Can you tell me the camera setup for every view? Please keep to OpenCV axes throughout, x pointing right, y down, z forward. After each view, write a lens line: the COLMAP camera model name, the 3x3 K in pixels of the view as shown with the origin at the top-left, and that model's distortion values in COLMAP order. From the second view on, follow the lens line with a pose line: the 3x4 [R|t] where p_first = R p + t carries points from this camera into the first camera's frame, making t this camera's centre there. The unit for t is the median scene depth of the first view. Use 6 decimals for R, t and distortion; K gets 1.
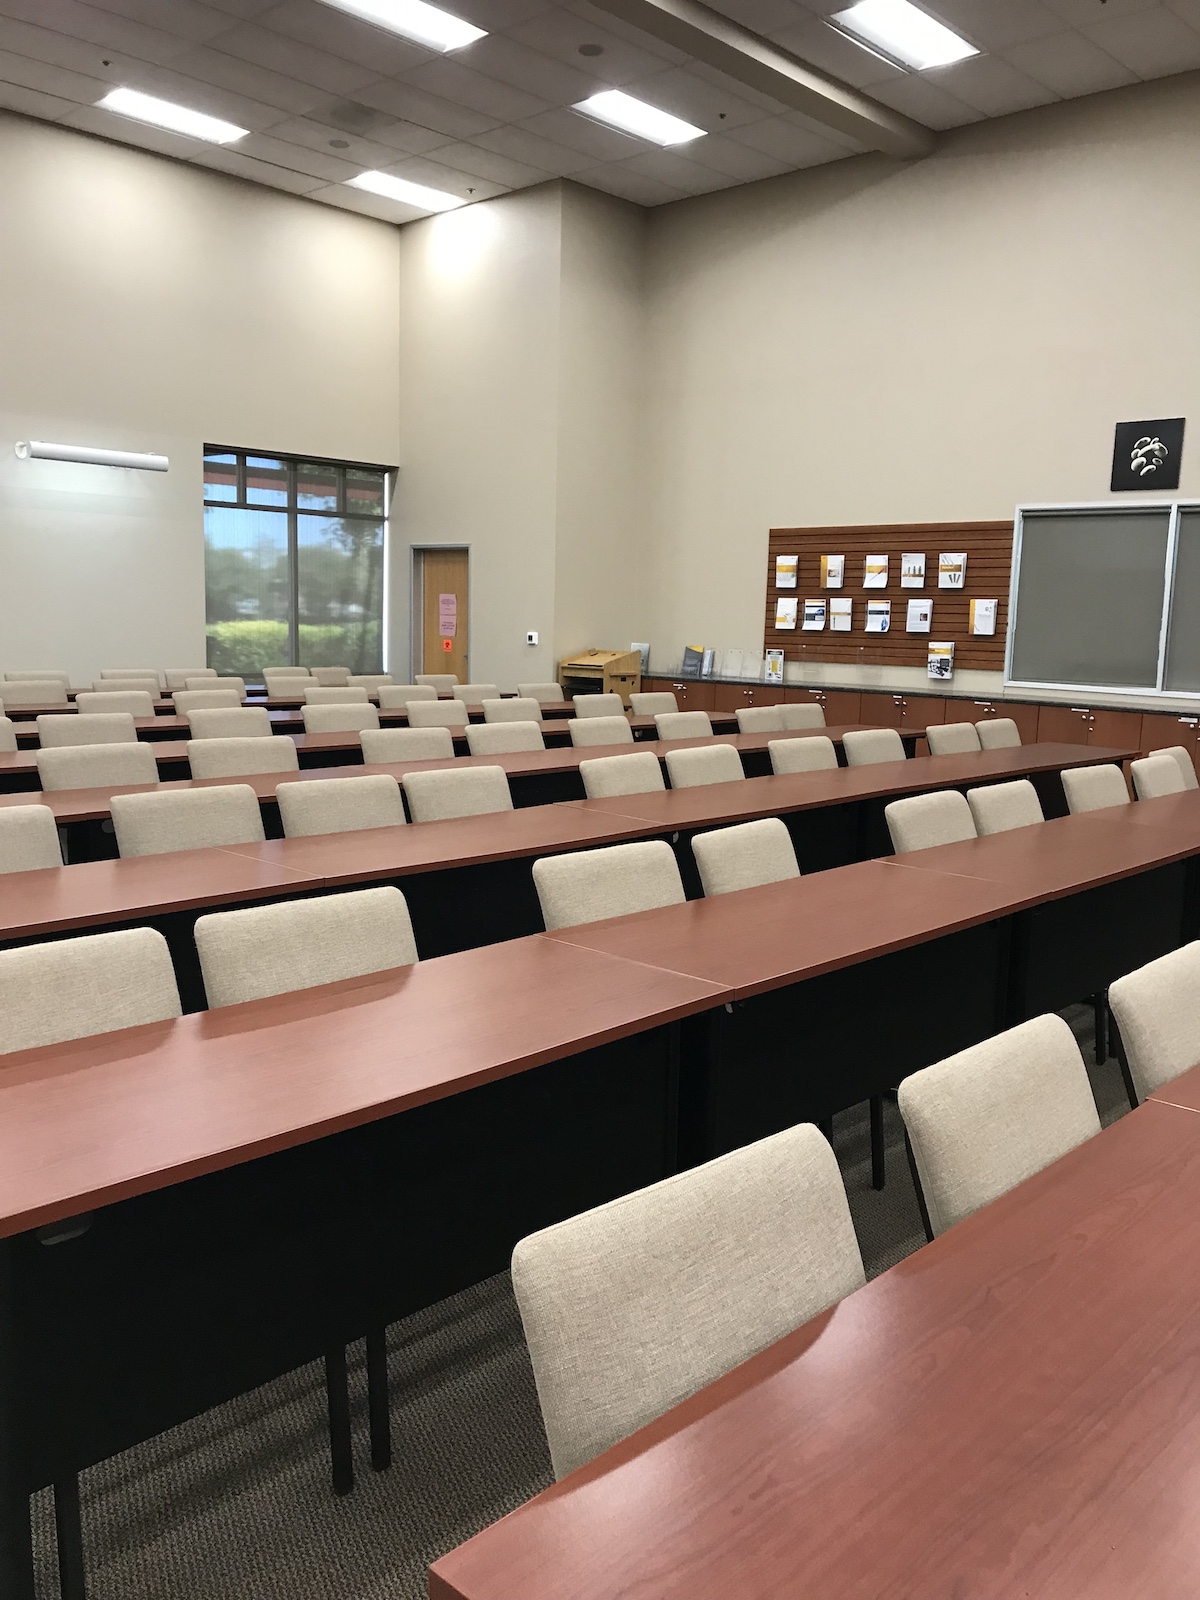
lens RADIAL K [[1310.4, 0, 600.0], [0, 1310.4, 800.0], [0, 0, 1]] dist [-0.006913, -0.003489]
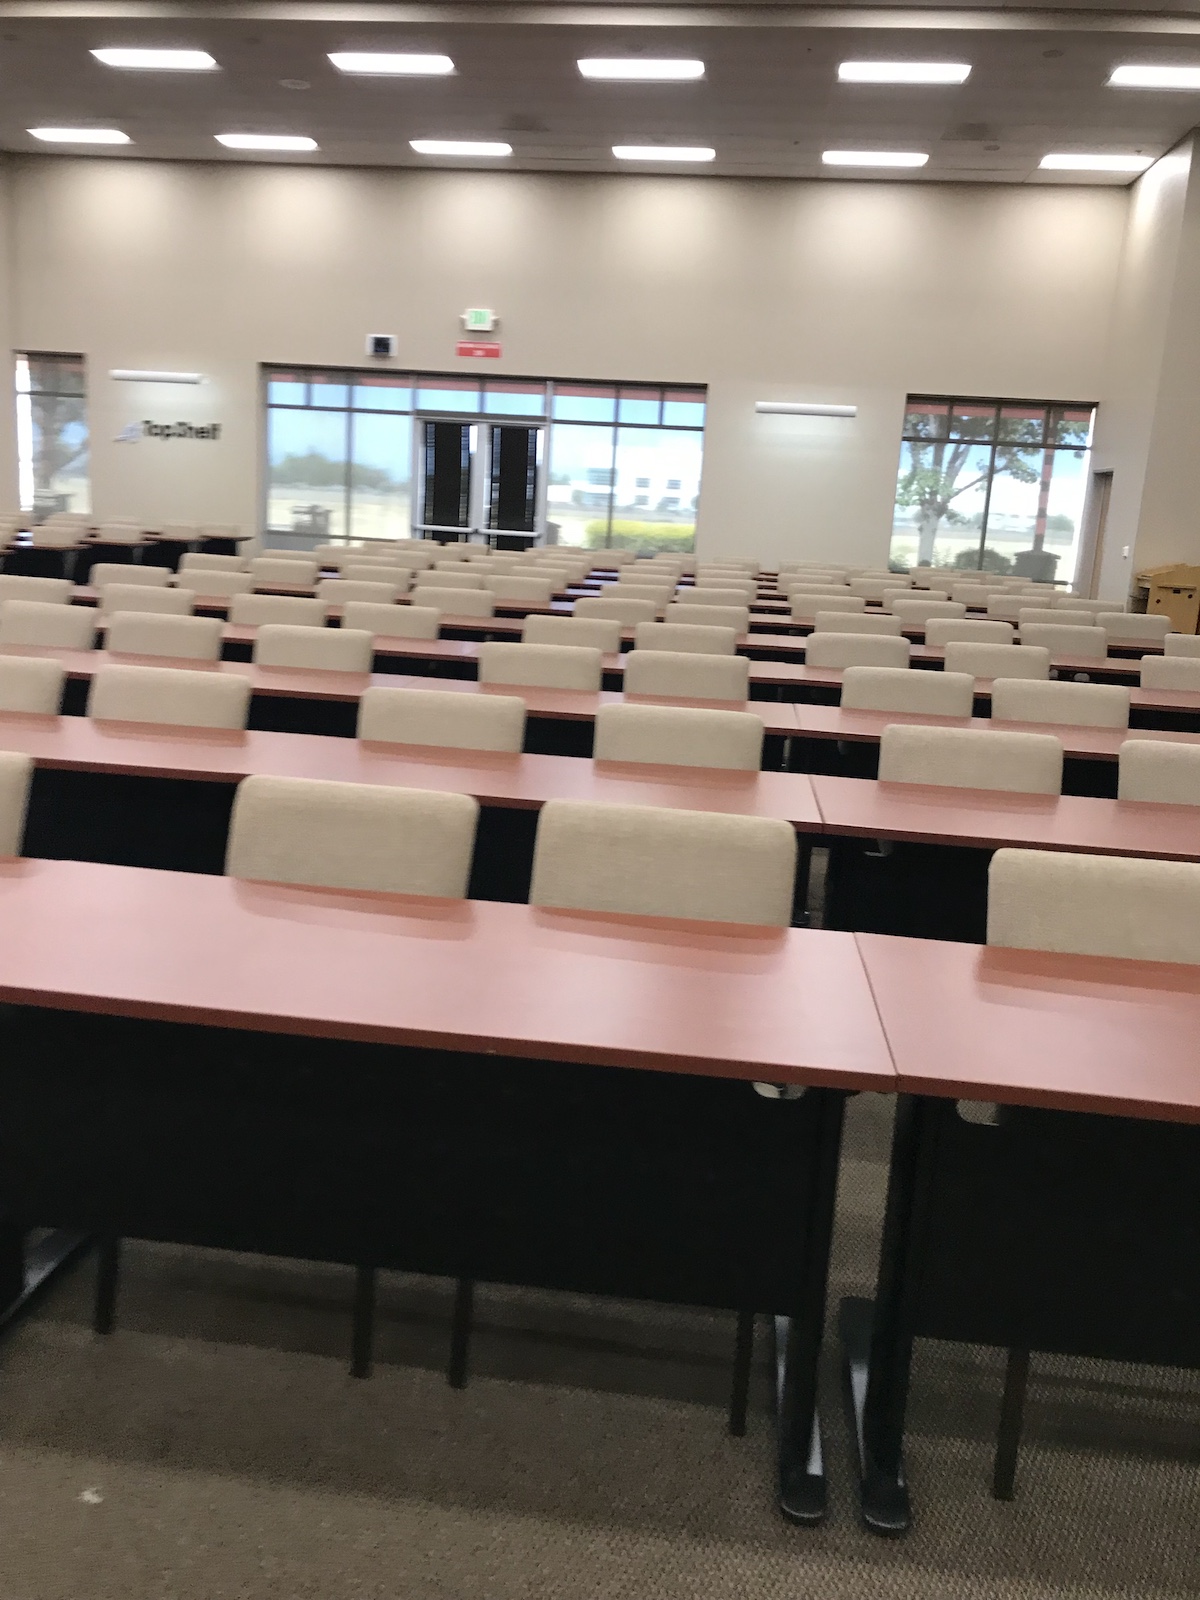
lens RADIAL K [[1310.4, 0, 600.0], [0, 1310.4, 800.0], [0, 0, 1]] dist [-0.006913, -0.003489]
pose [[0.598025, 0.184285, -0.780004, 0.465454], [-0.149353, 0.981784, 0.117449, -0.045773], [0.787439, 0.046259, 0.614654, 0.344013]]
